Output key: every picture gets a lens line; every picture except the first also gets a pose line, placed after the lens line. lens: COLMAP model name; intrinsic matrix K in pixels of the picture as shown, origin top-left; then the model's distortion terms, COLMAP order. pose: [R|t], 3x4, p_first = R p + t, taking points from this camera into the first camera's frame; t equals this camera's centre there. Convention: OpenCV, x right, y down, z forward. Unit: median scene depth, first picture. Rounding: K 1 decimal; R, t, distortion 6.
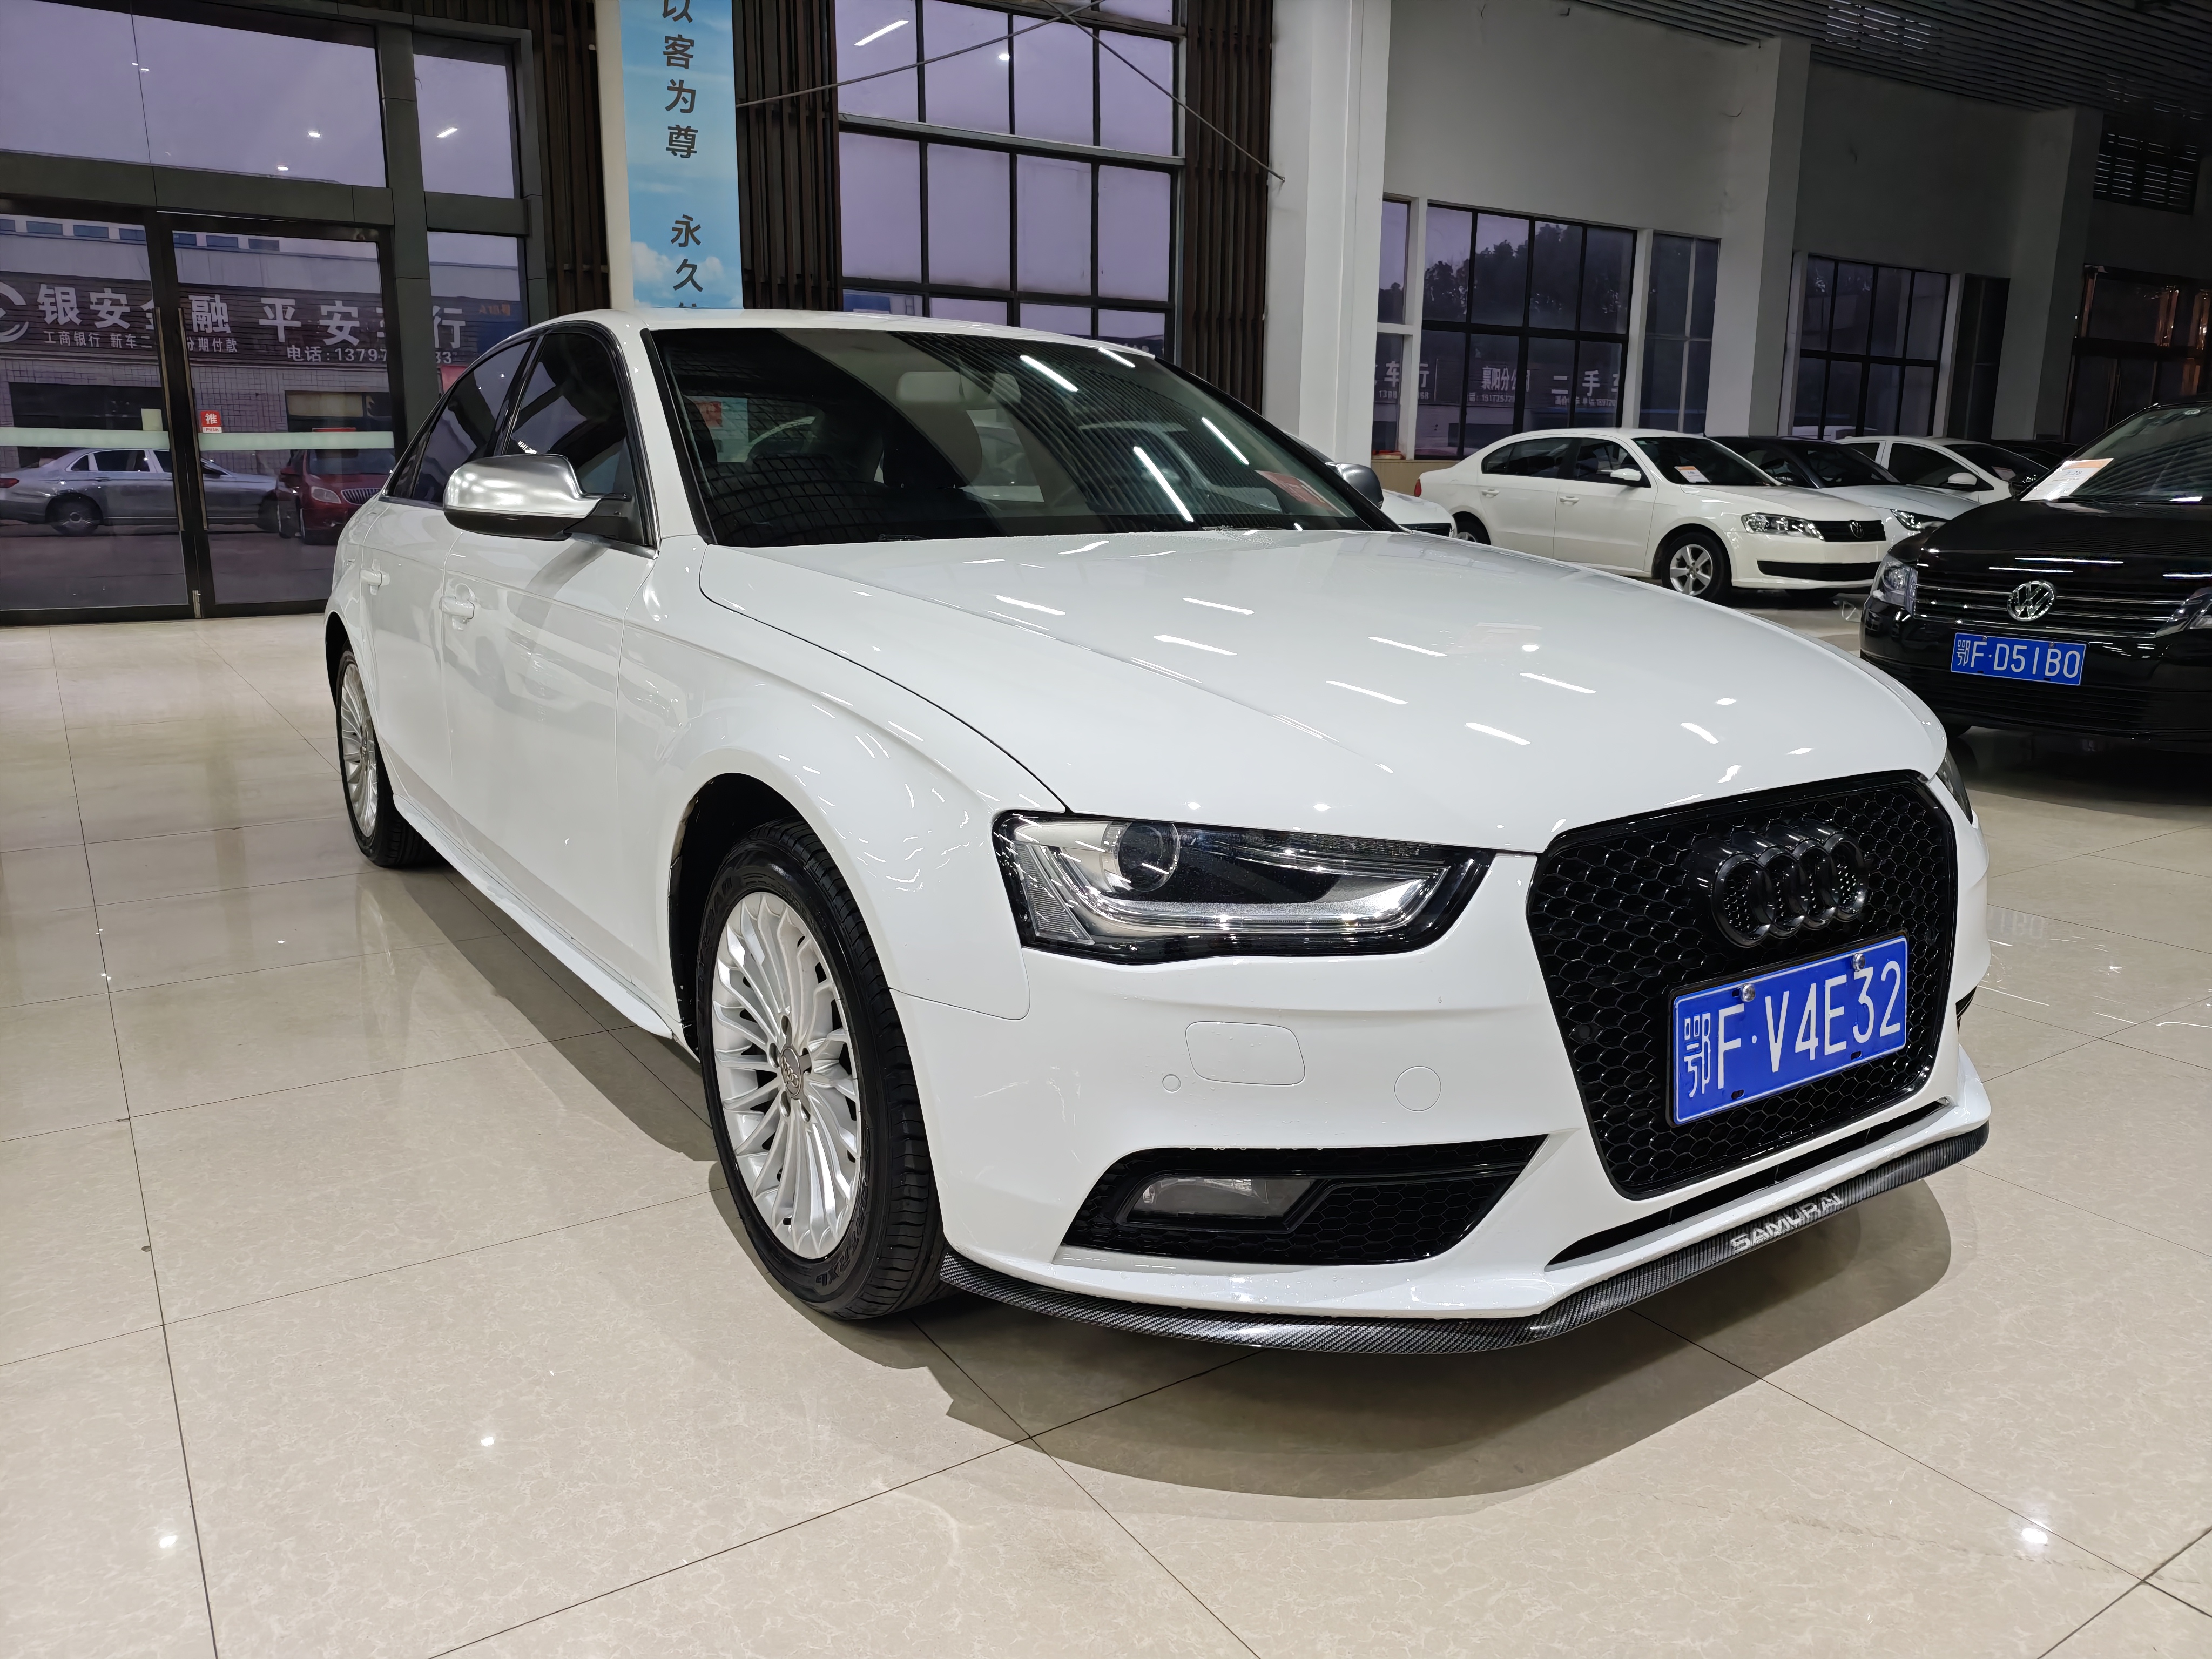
lens RADIAL K [[1641.6, 0, 1109.9], [0, 1641.6, 851.0], [0, 0, 1]] dist [0.005594, 0.000938]
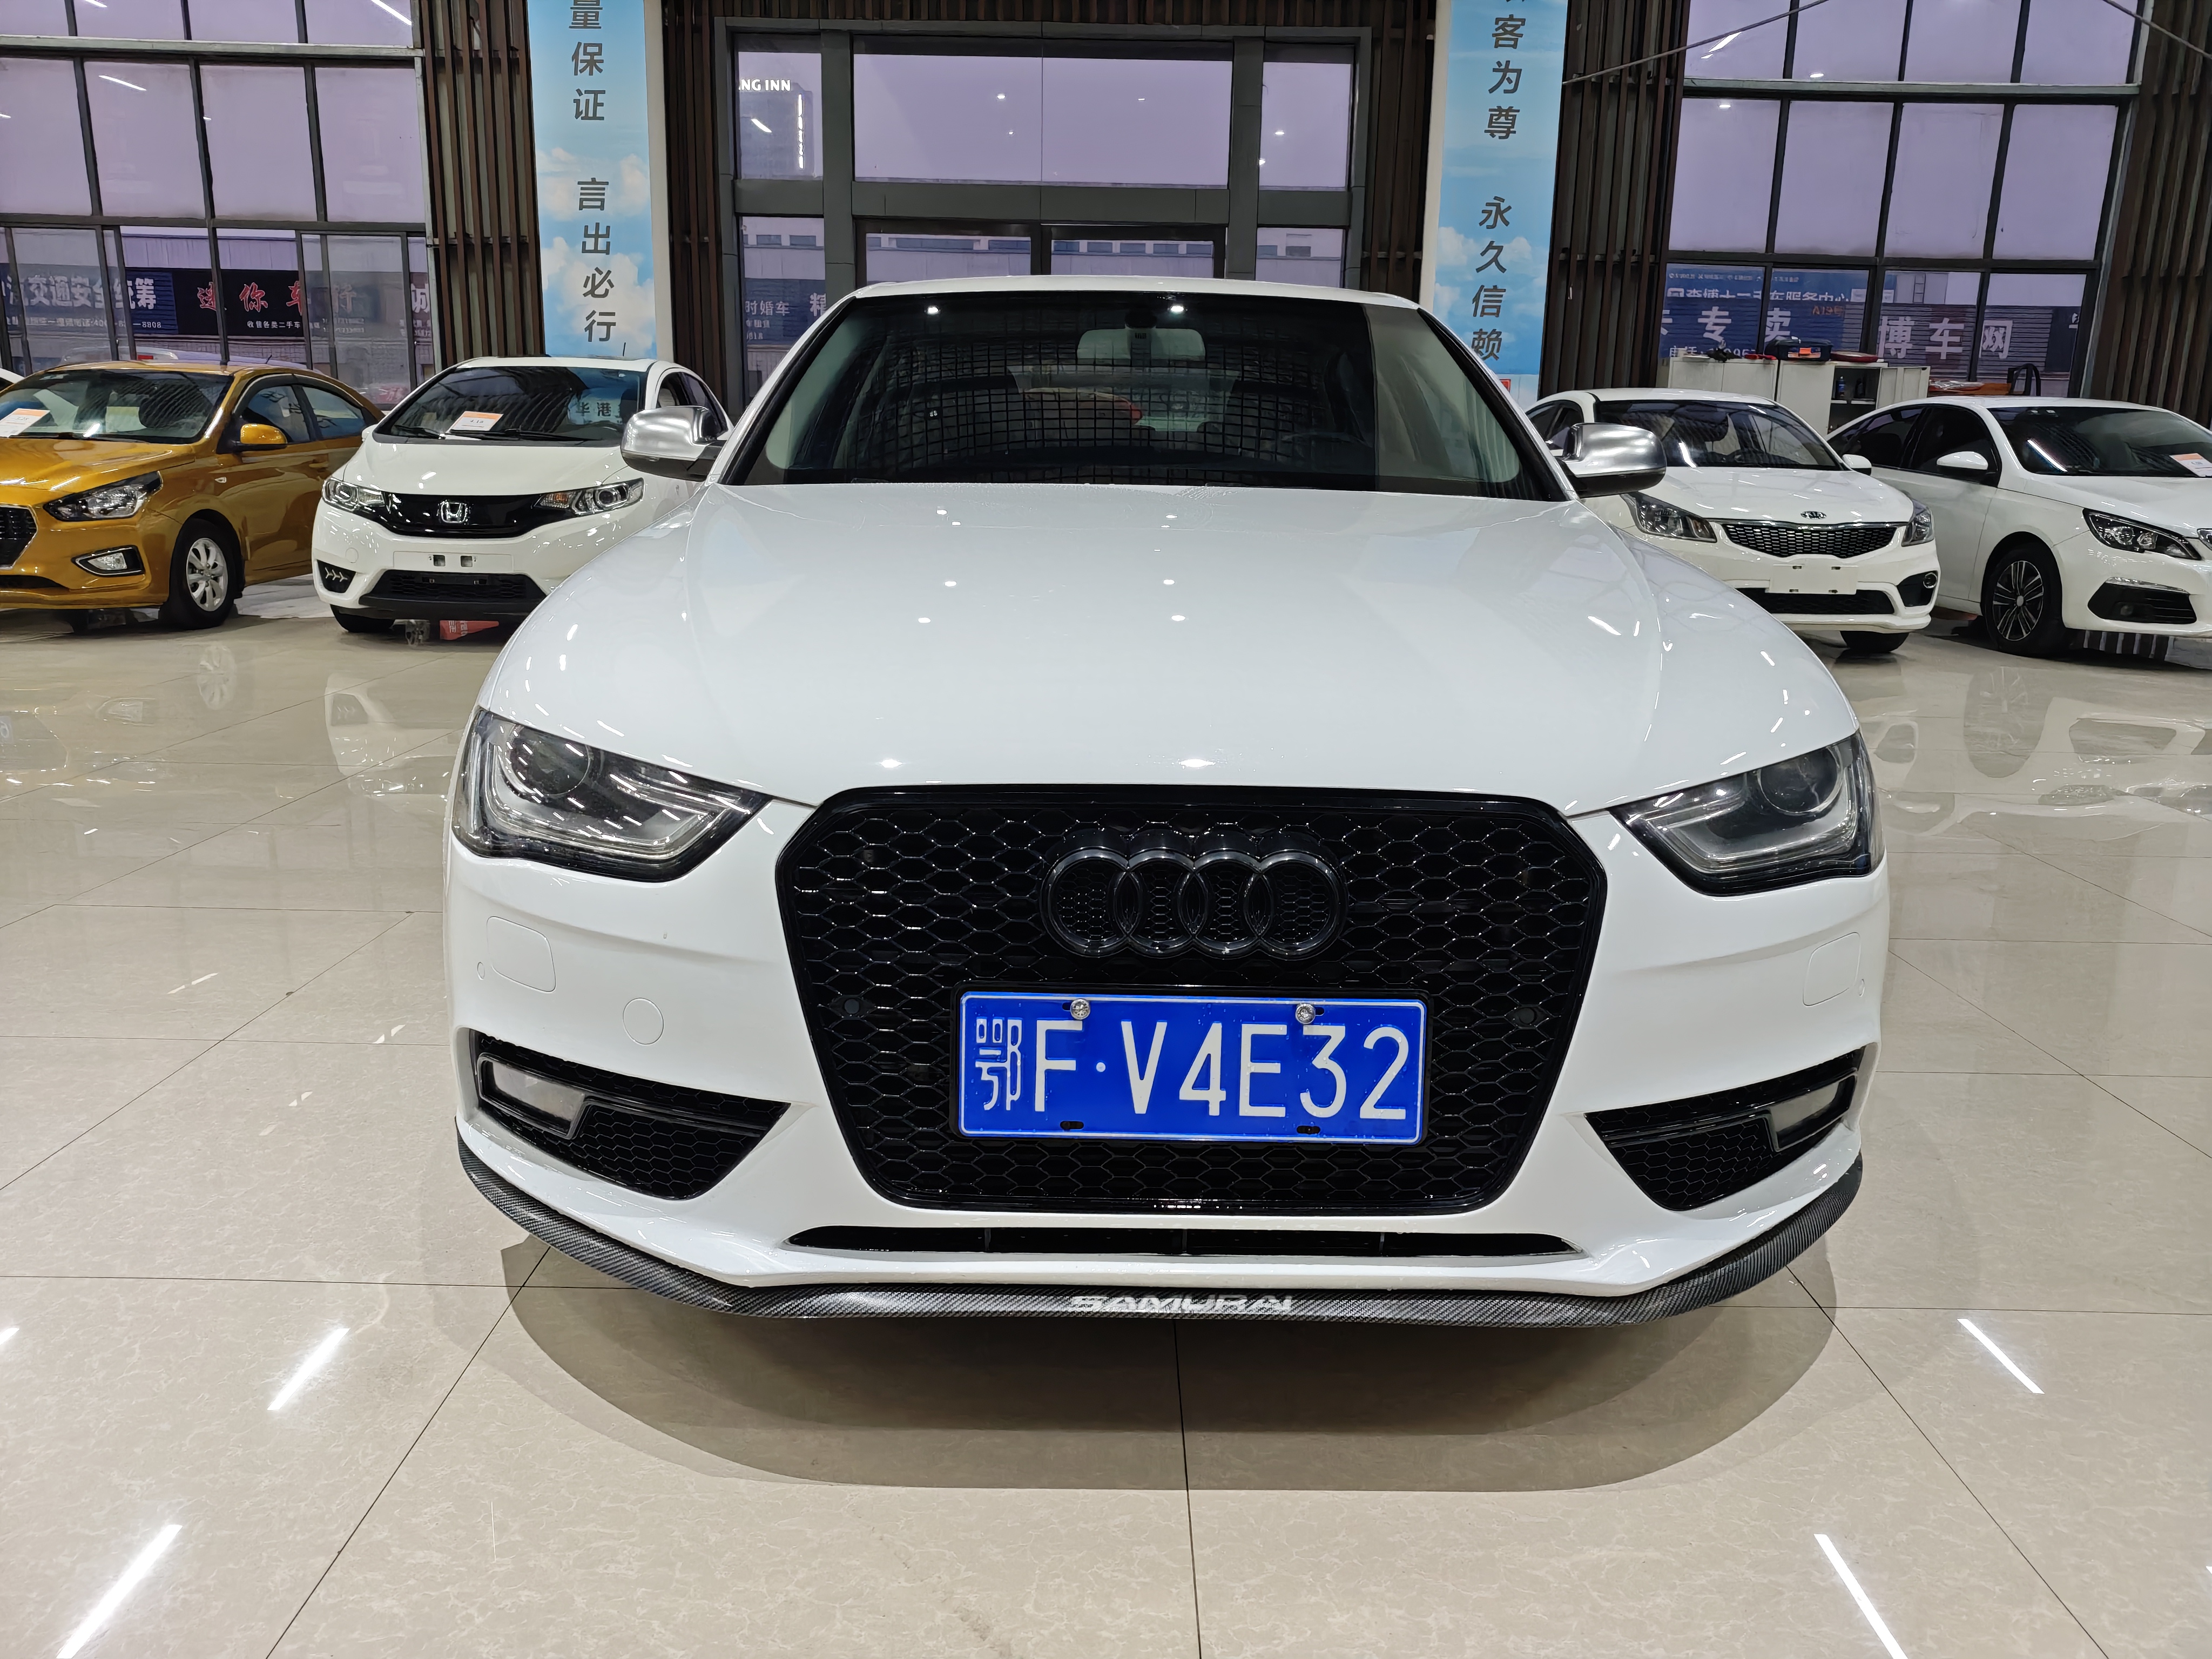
lens RADIAL K [[1641.6, 0, 1049.5], [0, 1641.6, 829.6], [0, 0, 1]] dist [0.005594, 0.000938]
pose [[0.831276, 0.141603, -0.537522, 0.756321], [-0.144974, 0.988770, 0.036278, -0.032186], [0.536622, 0.047769, 0.842469, 0.243668]]
